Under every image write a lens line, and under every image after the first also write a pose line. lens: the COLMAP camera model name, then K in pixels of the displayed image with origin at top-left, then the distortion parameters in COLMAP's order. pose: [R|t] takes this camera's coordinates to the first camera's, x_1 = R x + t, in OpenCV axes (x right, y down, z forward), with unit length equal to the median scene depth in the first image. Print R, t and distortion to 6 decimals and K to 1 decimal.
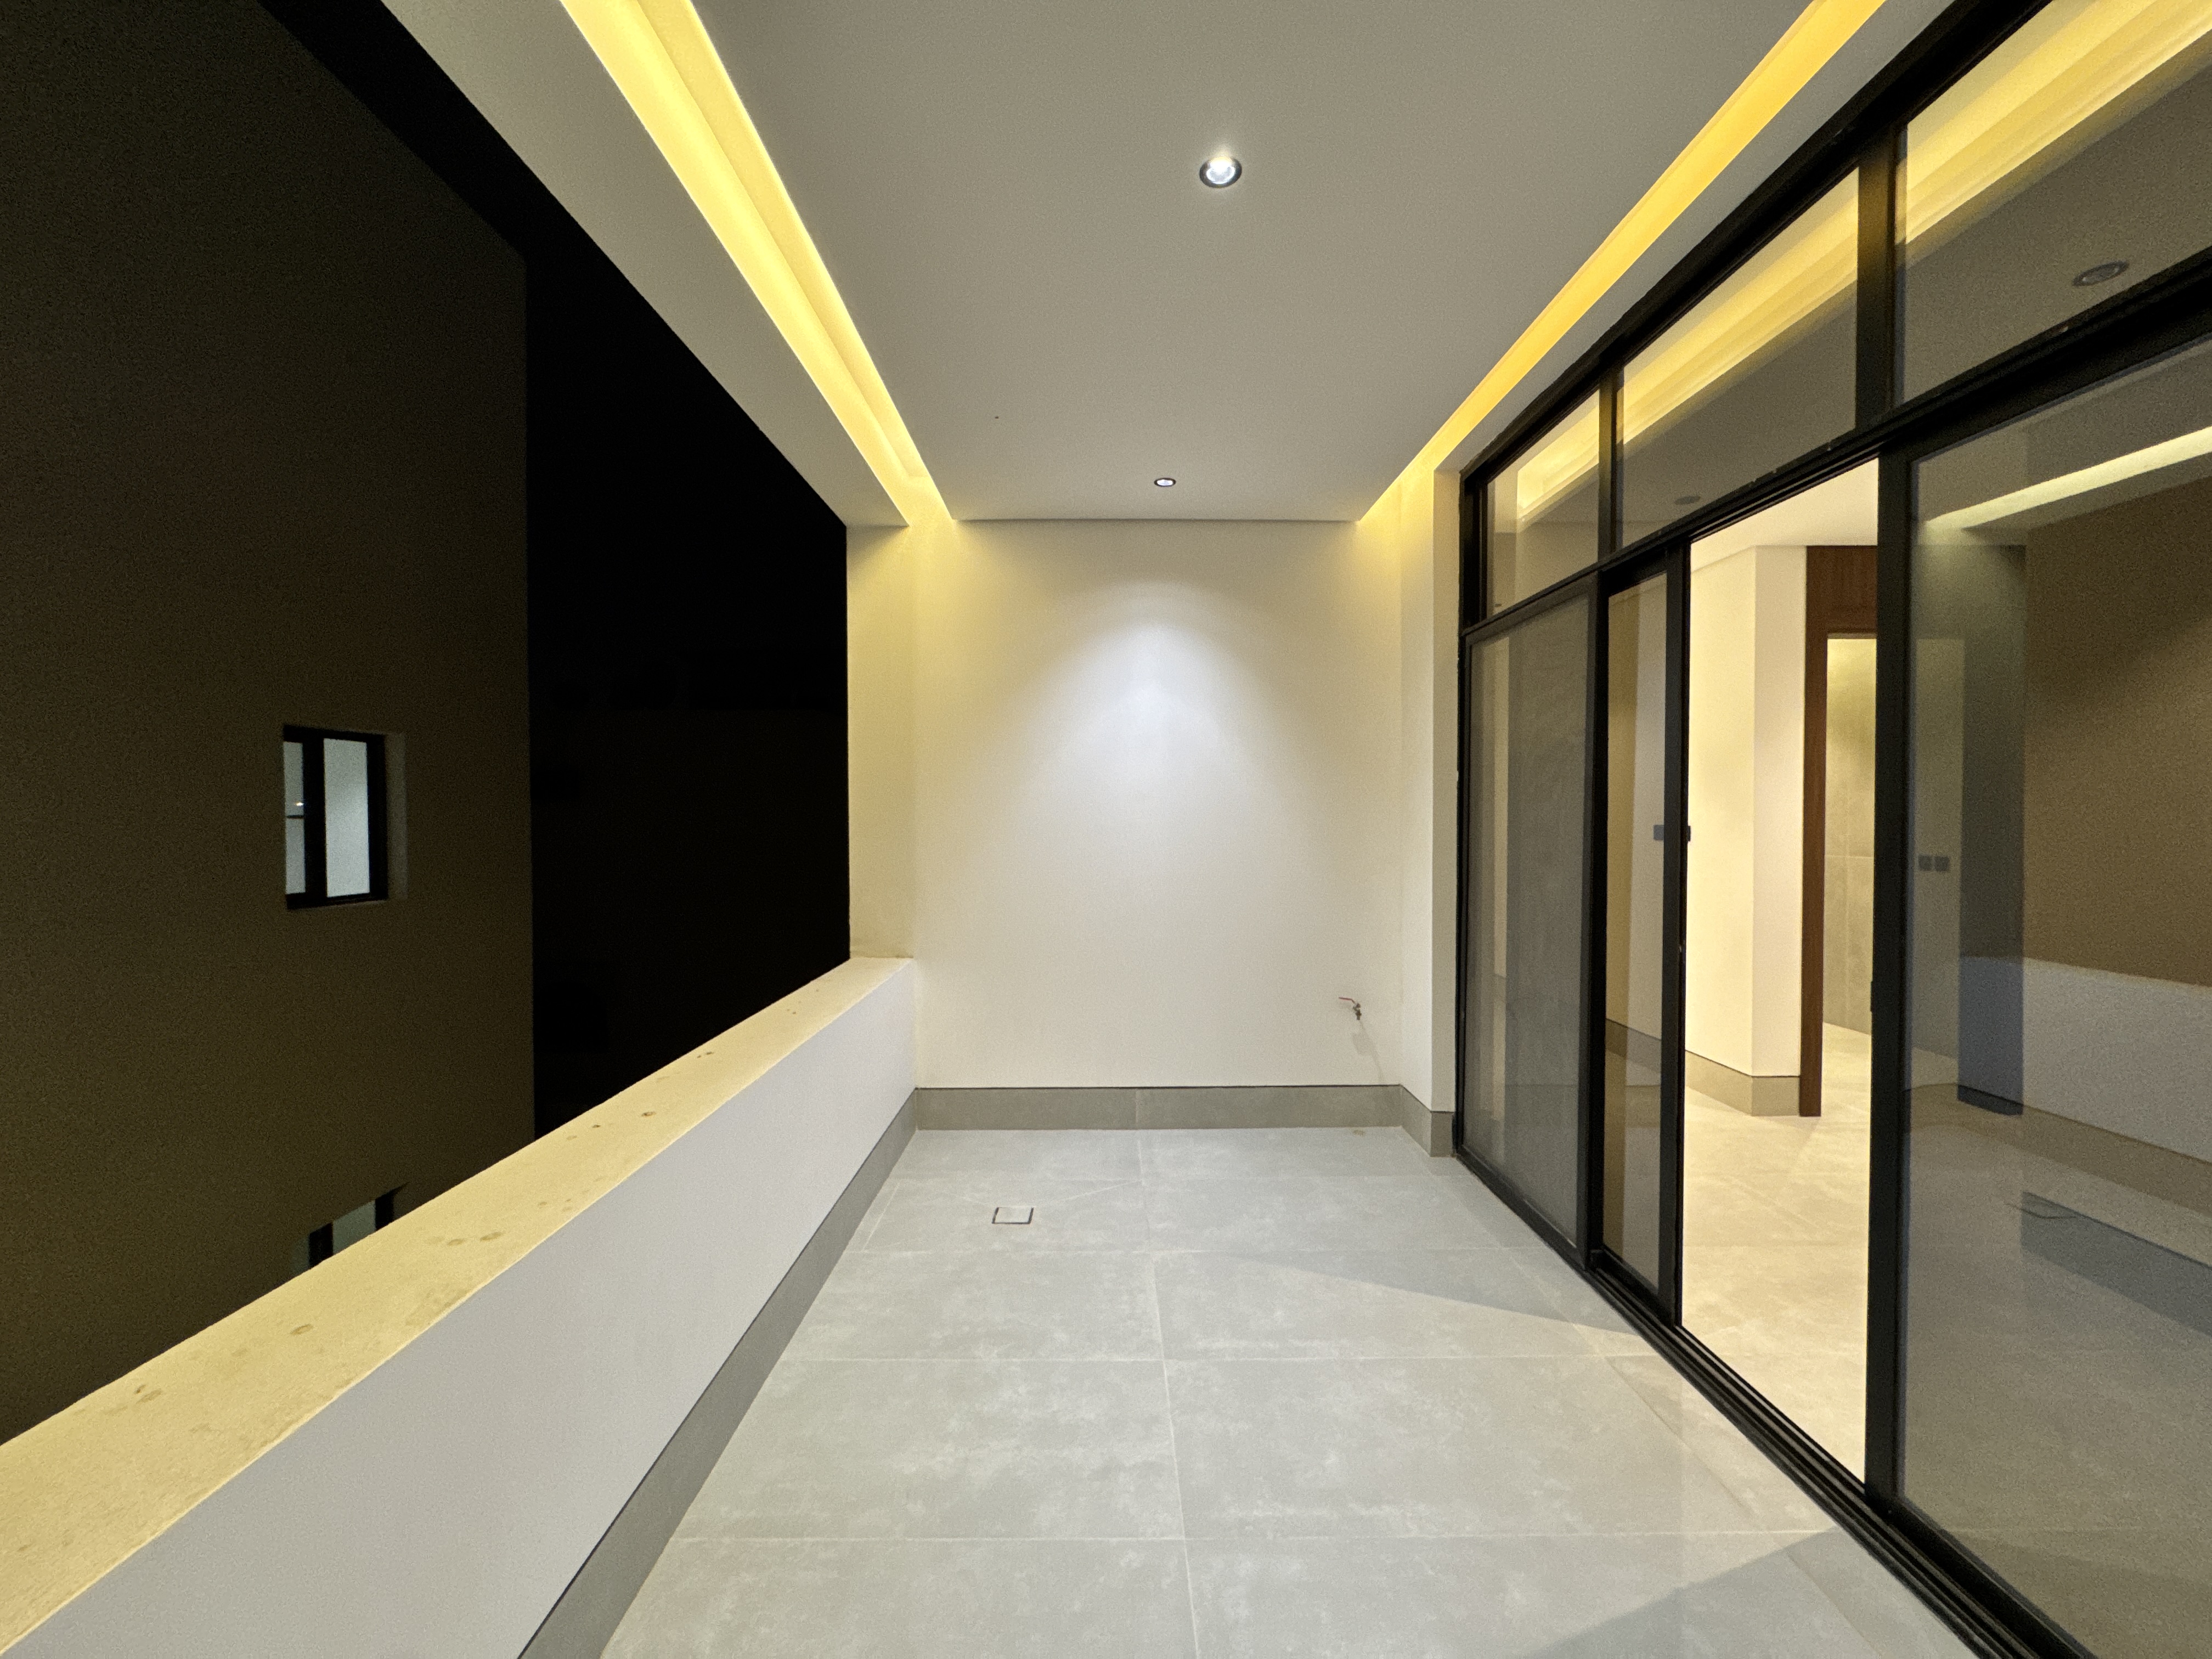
lens RADIAL K [[884.1, 0, 1106.0], [0, 884.1, 829.5], [0, 0, 1]] dist [-0.011834, -0.000436]
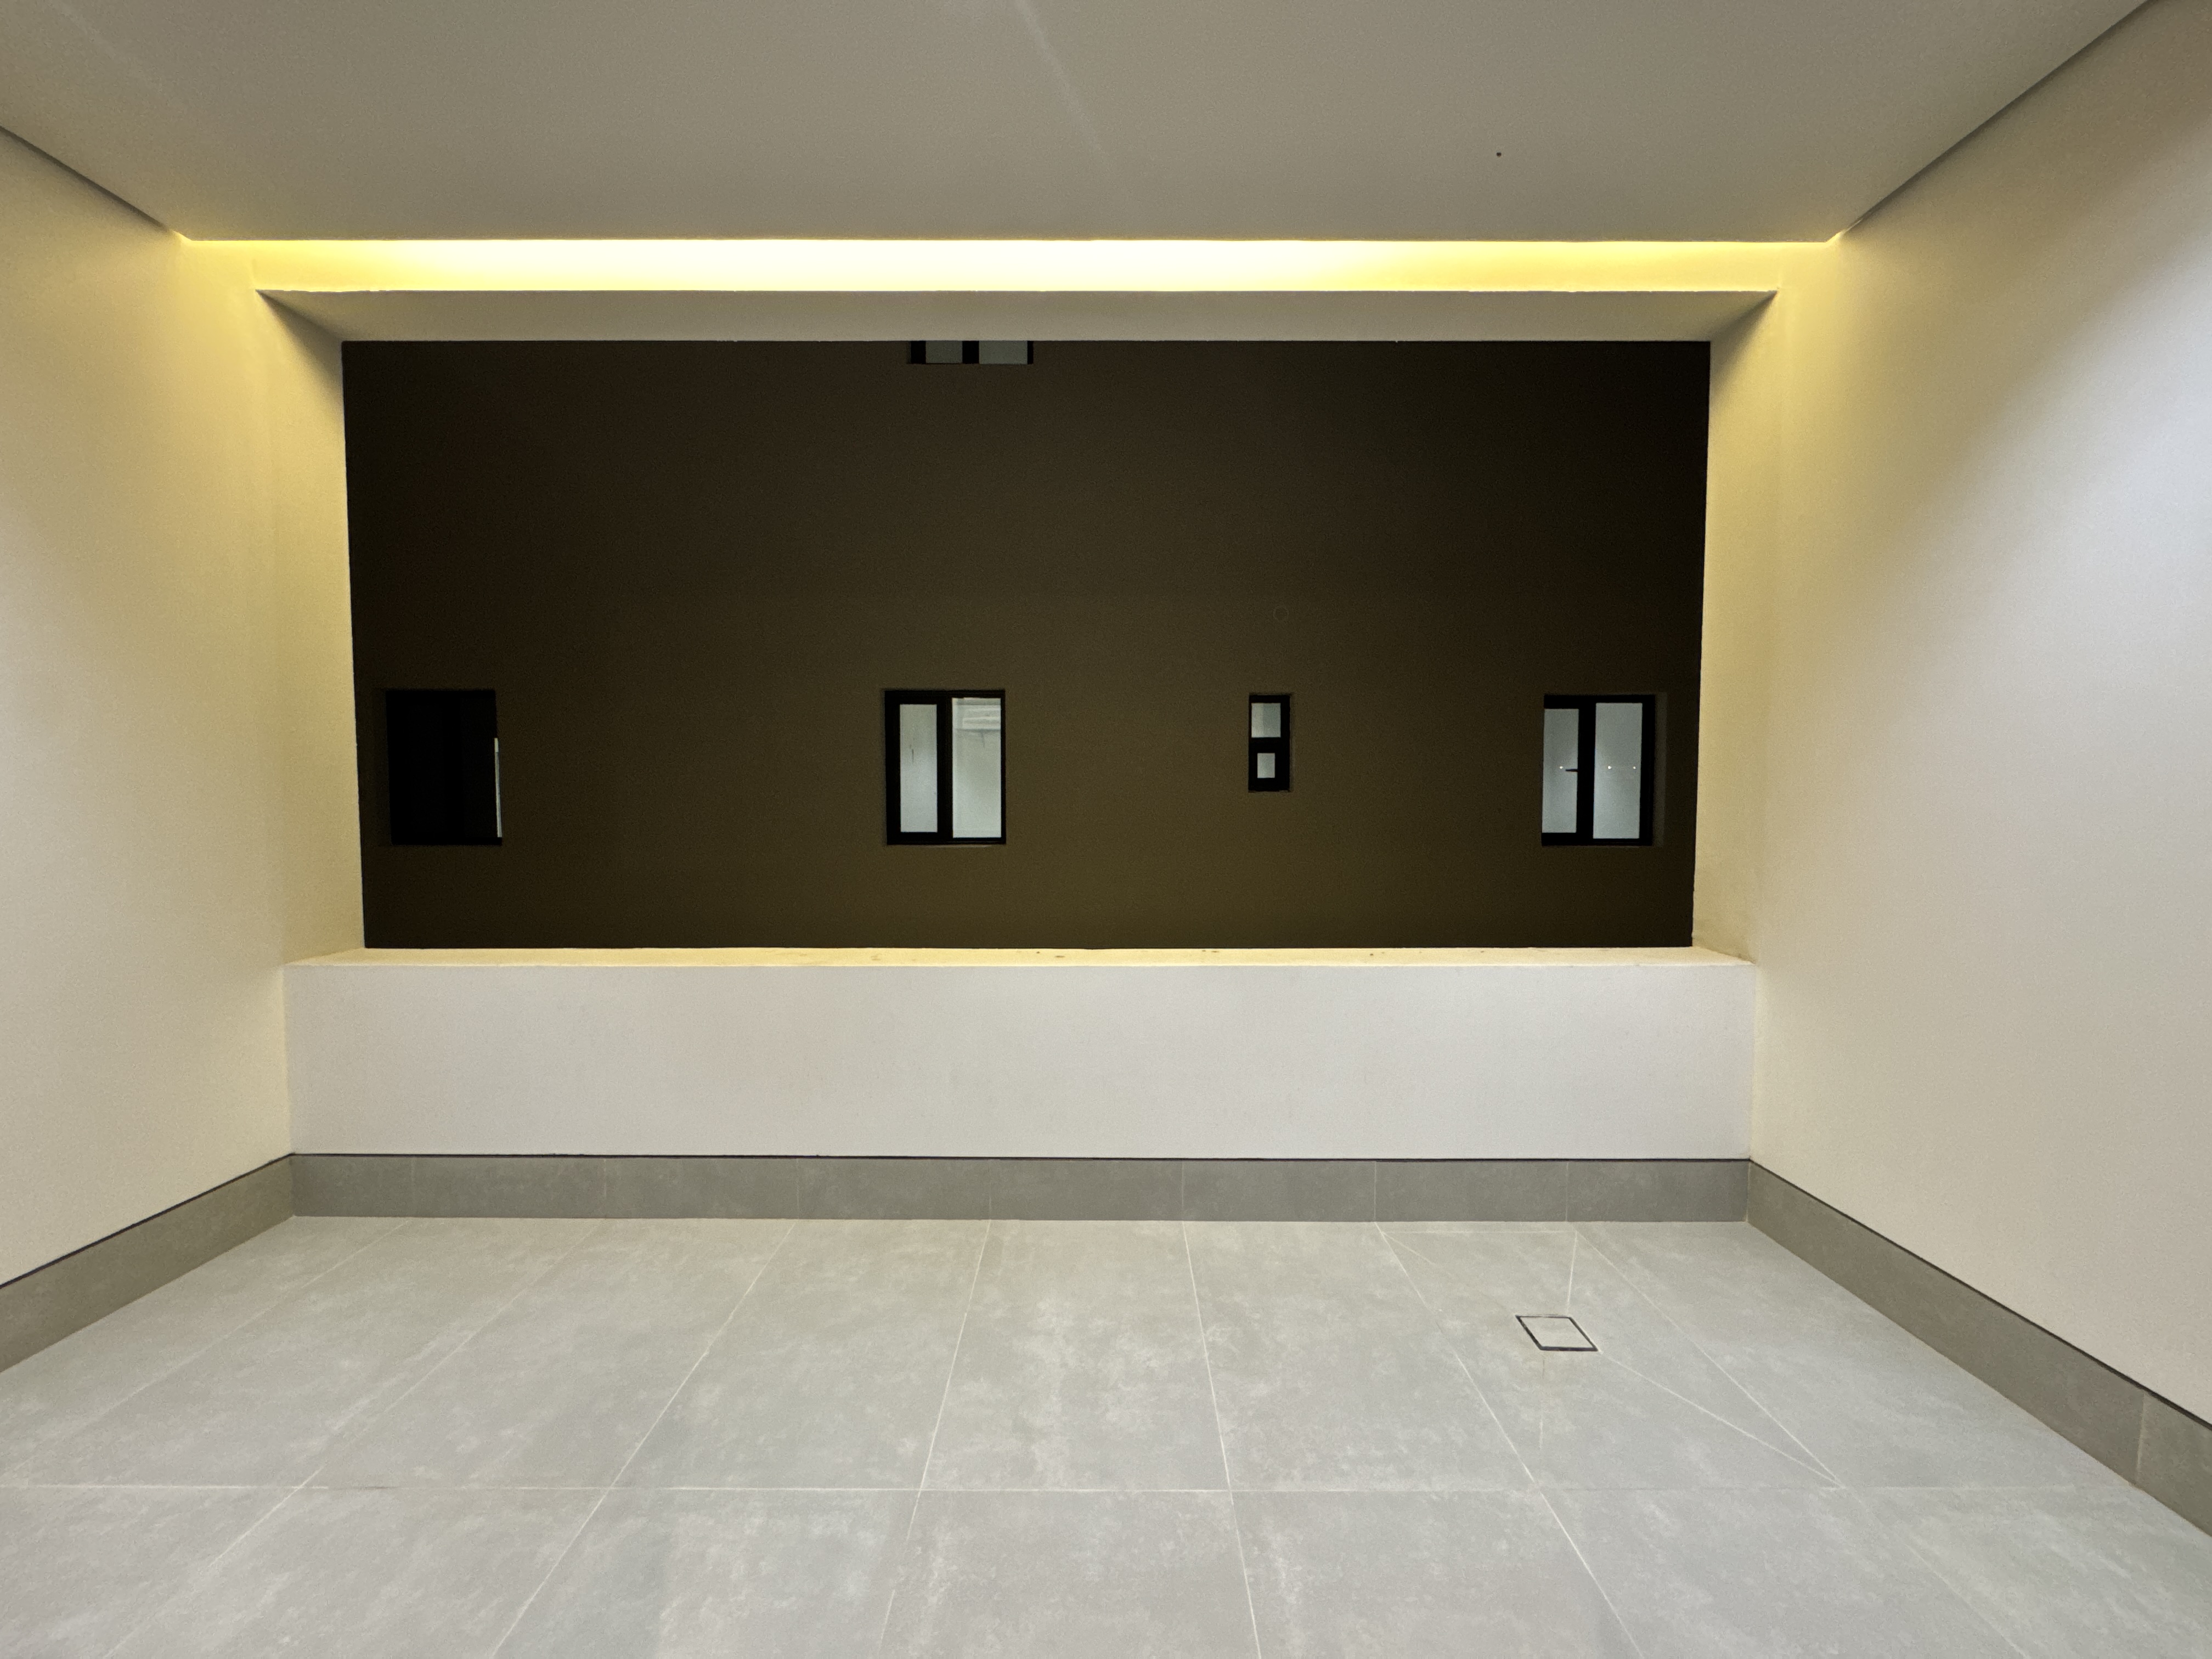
lens RADIAL K [[884.1, 0, 1106.0], [0, 884.1, 829.5], [0, 0, 1]] dist [-0.011834, -0.000436]
pose [[-0.008663, 0.053160, -0.998548, 0.712464], [-0.018900, 0.998399, 0.053316, 0.033546], [0.999784, 0.019334, -0.007644, 0.857106]]
